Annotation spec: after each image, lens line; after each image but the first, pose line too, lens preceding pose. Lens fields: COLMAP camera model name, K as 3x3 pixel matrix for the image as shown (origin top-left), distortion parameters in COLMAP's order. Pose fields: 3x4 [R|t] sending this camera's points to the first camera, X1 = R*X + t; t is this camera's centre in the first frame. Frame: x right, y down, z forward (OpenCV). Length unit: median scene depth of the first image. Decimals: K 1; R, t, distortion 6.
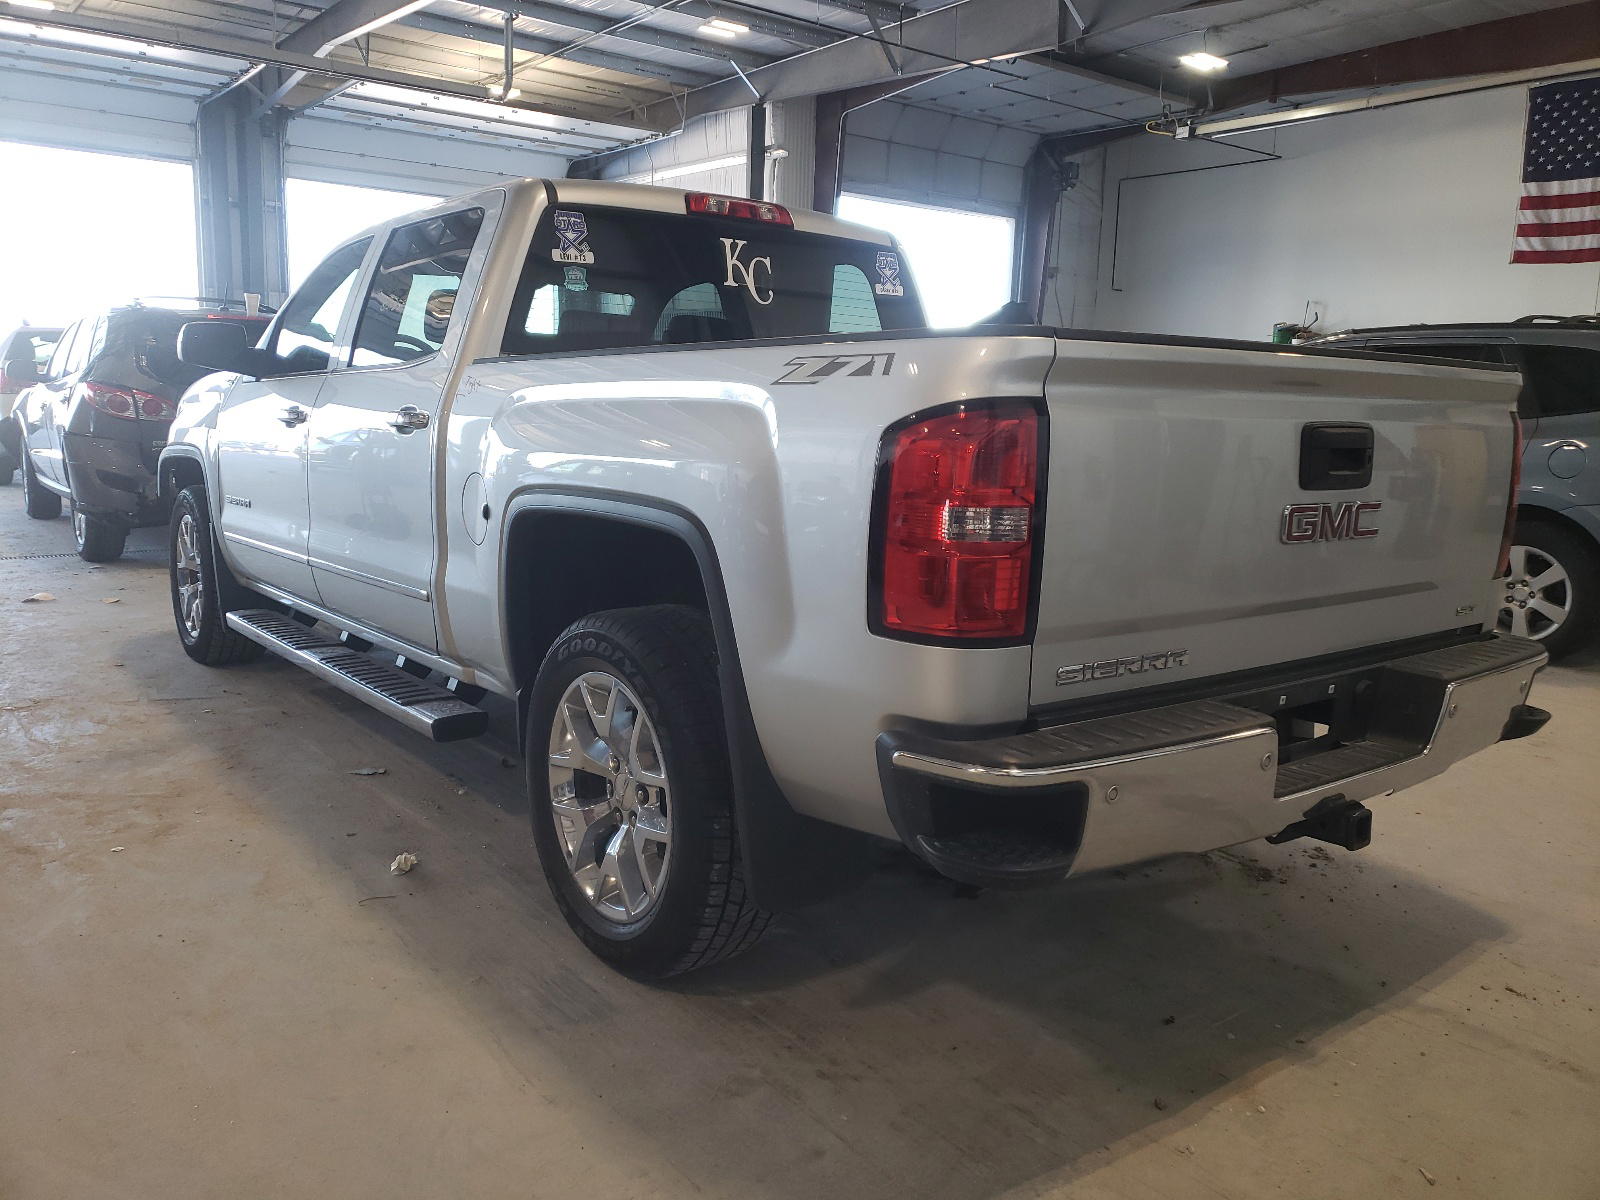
lens RADIAL K [[1265.2, 0, 796.6], [0, 1265.2, 592.8], [0, 0, 1]] dist [0.047805, -0.034806]
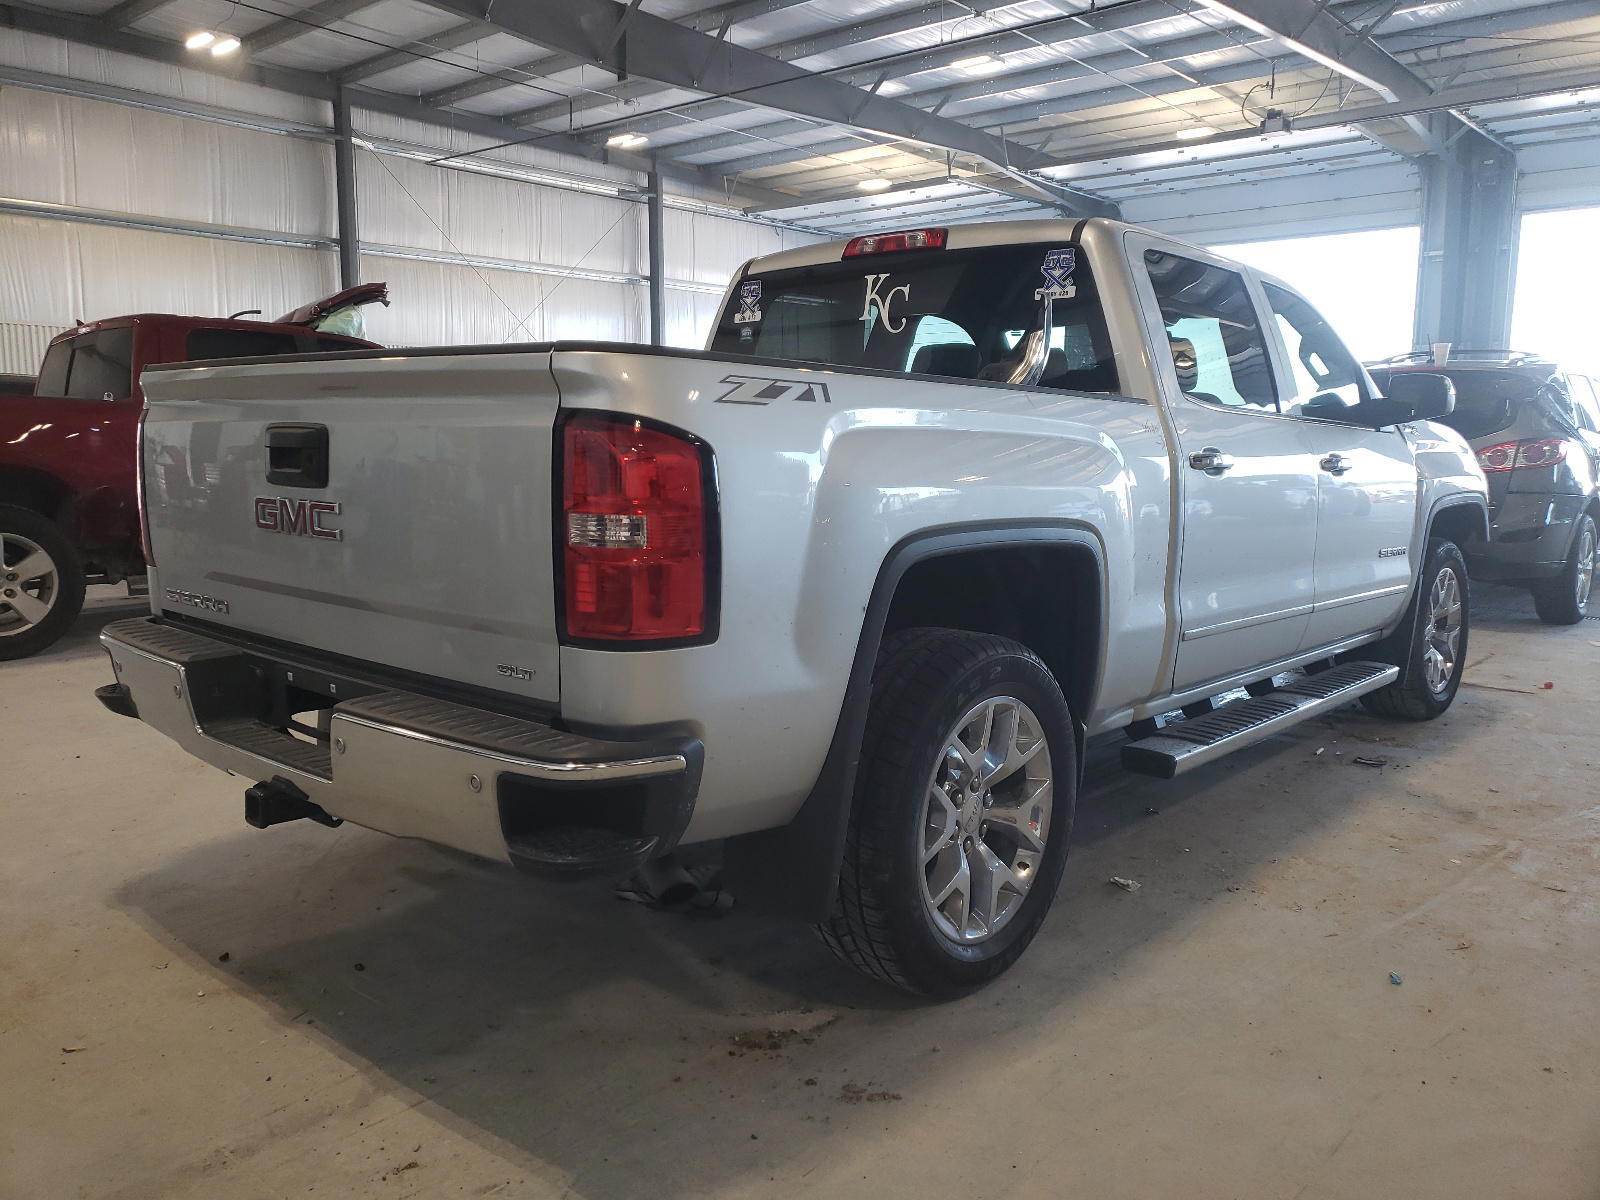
lens RADIAL K [[1265.2, 0, 795.7], [0, 1265.2, 606.8], [0, 0, 1]] dist [0.047805, -0.034806]
pose [[0.161563, 0.104862, -0.981275, 1.088712], [-0.153639, 0.984887, 0.079952, -0.092799], [0.974829, 0.137845, 0.175233, 0.874943]]
